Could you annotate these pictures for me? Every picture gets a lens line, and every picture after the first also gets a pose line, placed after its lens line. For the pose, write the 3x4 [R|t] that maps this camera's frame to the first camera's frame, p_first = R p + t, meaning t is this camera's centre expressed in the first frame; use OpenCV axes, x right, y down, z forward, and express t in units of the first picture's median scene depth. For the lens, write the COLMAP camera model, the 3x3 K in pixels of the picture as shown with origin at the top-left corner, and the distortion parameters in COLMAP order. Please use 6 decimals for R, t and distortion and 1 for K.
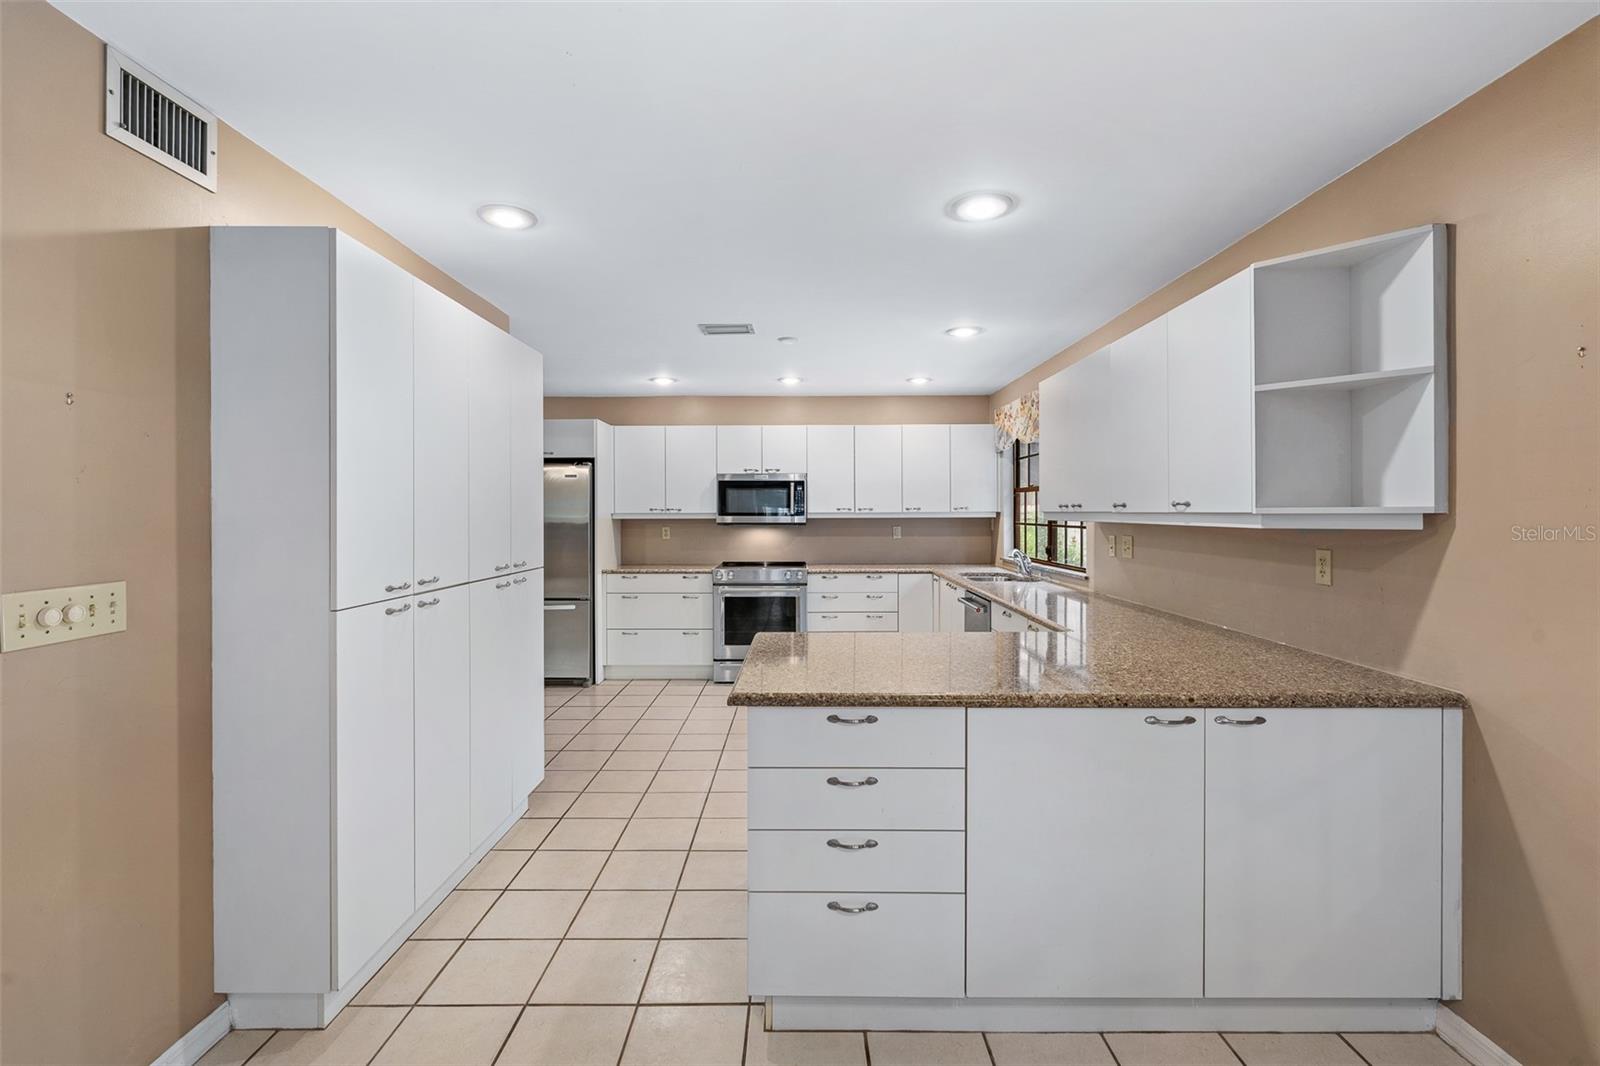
lens RADIAL K [[740.8, 0, 798.5], [0, 740.8, 511.1], [0, 0, 1]] dist [0.000243, 0.000091]
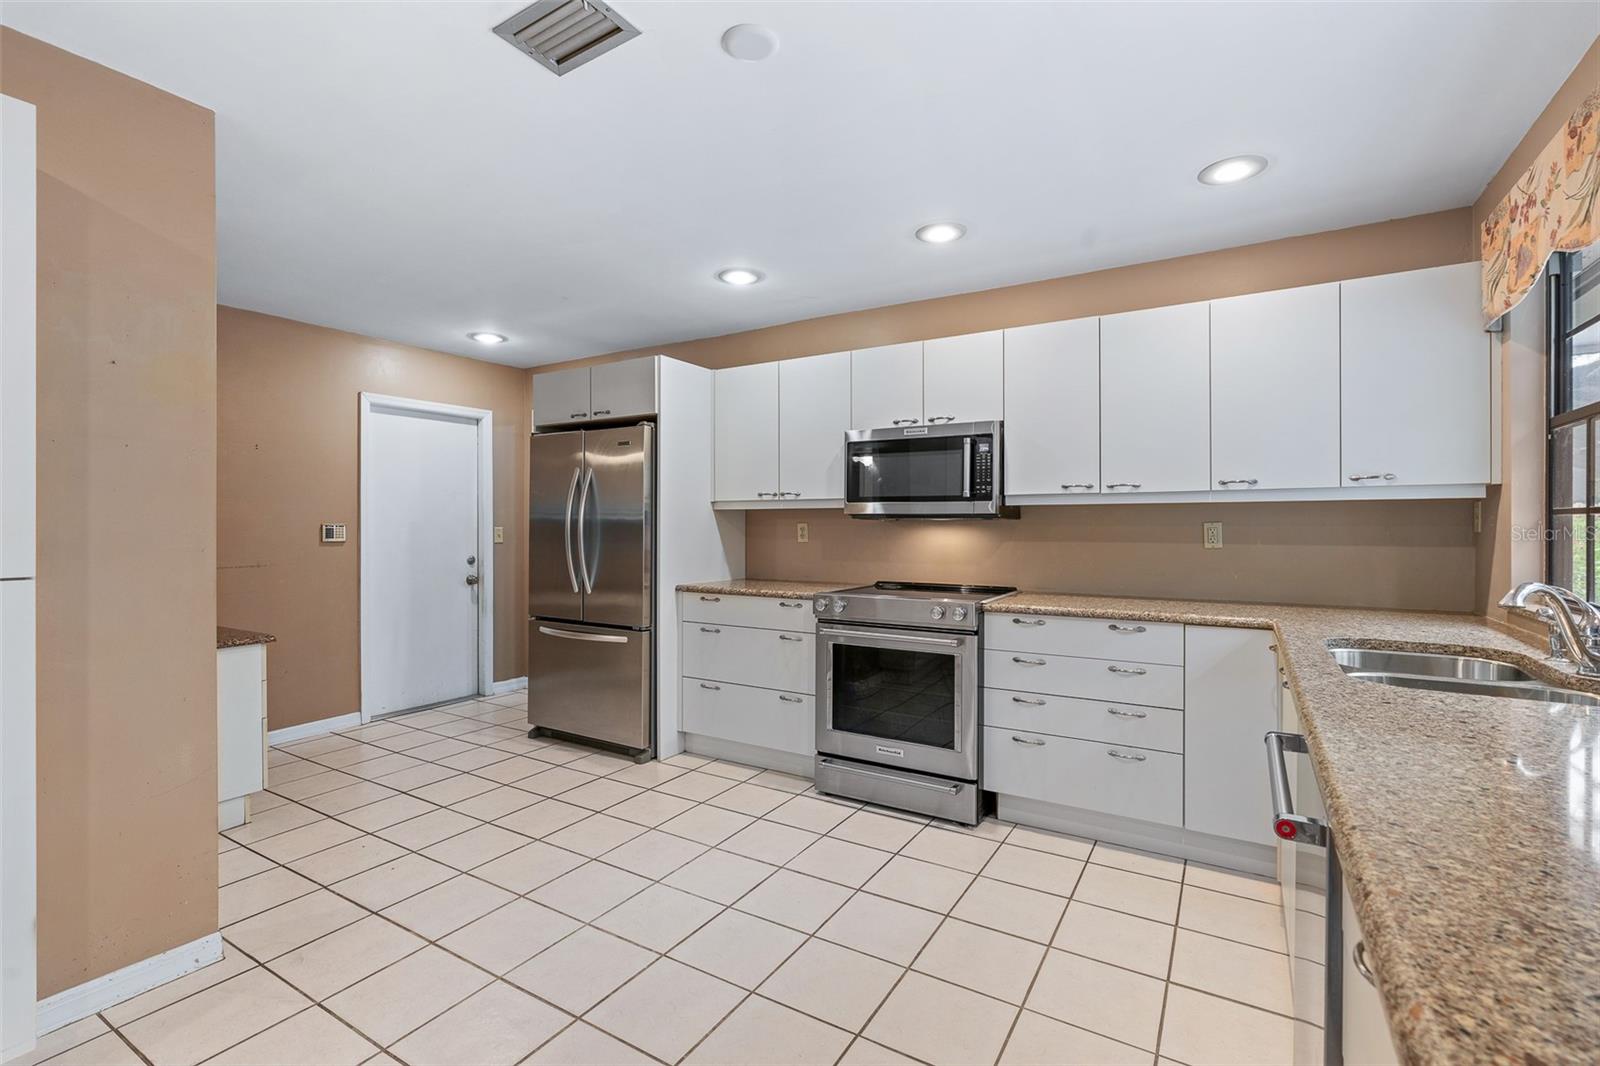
lens RADIAL K [[722.1, 0, 796.1], [0, 722.1, 524.4], [0, 0, 1]] dist [-0.002239, 0.000271]
pose [[0.855086, 0.002961, -0.518477, 0.157676], [-0.002719, 0.999996, 0.001227, 0.023570], [0.518479, 0.000360, 0.855091, 0.500781]]
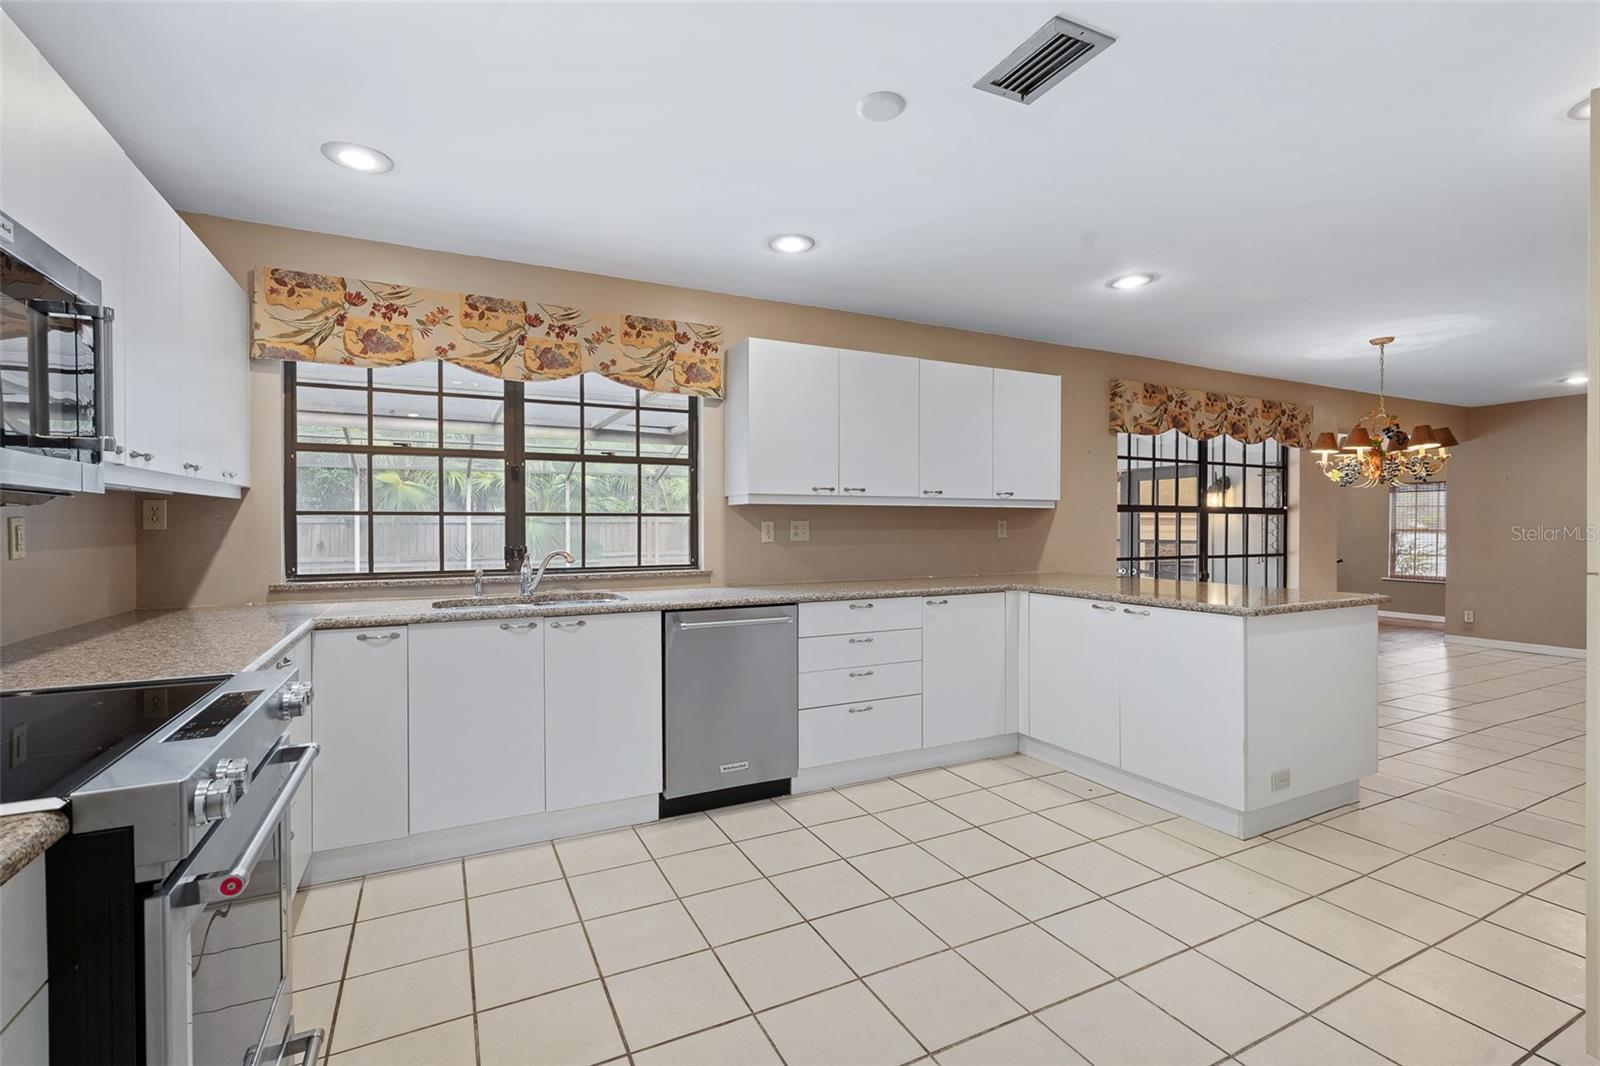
lens RADIAL K [[716.4, 0, 800.0], [0, 716.4, 533.0], [0, 0, 1]] dist [-0.004270, 0.001137]
pose [[-0.453393, -0.005960, 0.891291, -0.286873], [0.003451, 0.999958, 0.008442, 0.026780], [-0.891304, 0.006903, -0.453354, 0.923796]]
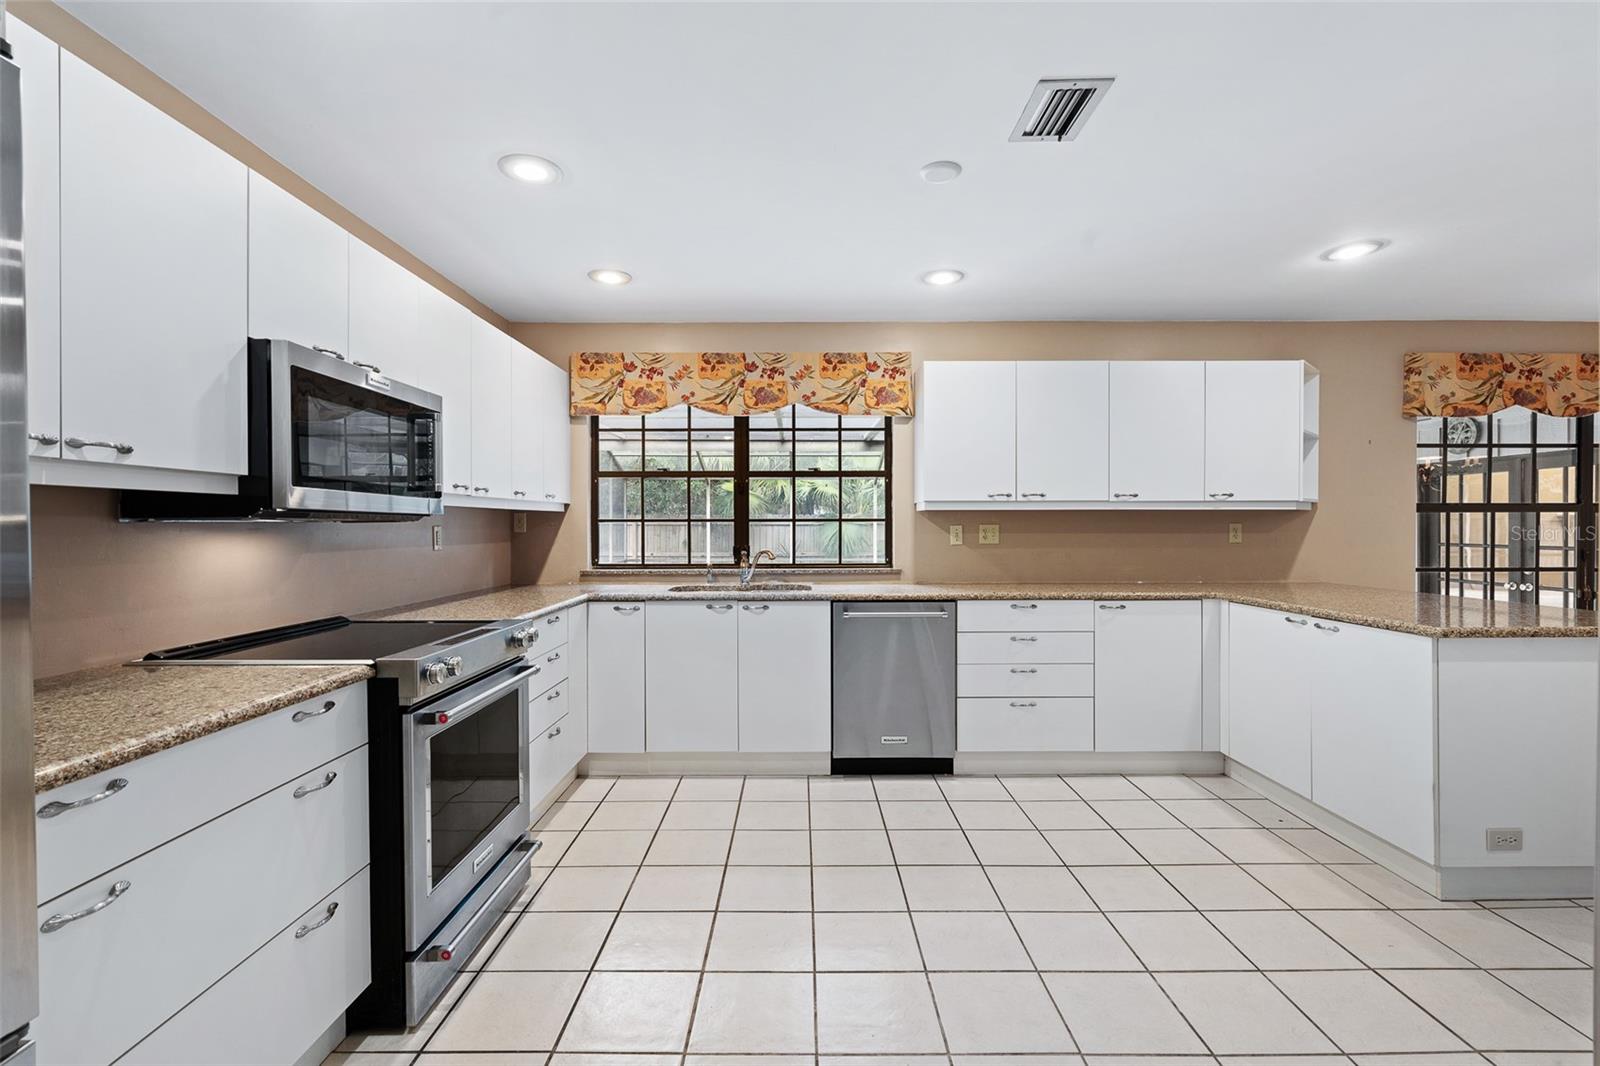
lens RADIAL K [[716.4, 0, 800.0], [0, 716.4, 533.0], [0, 0, 1]] dist [-0.004270, 0.001137]
pose [[-0.006400, -0.006151, 0.999961, -0.394348], [0.003203, 0.999976, 0.006171, 0.024316], [-0.999974, 0.003242, -0.006380, 0.817216]]
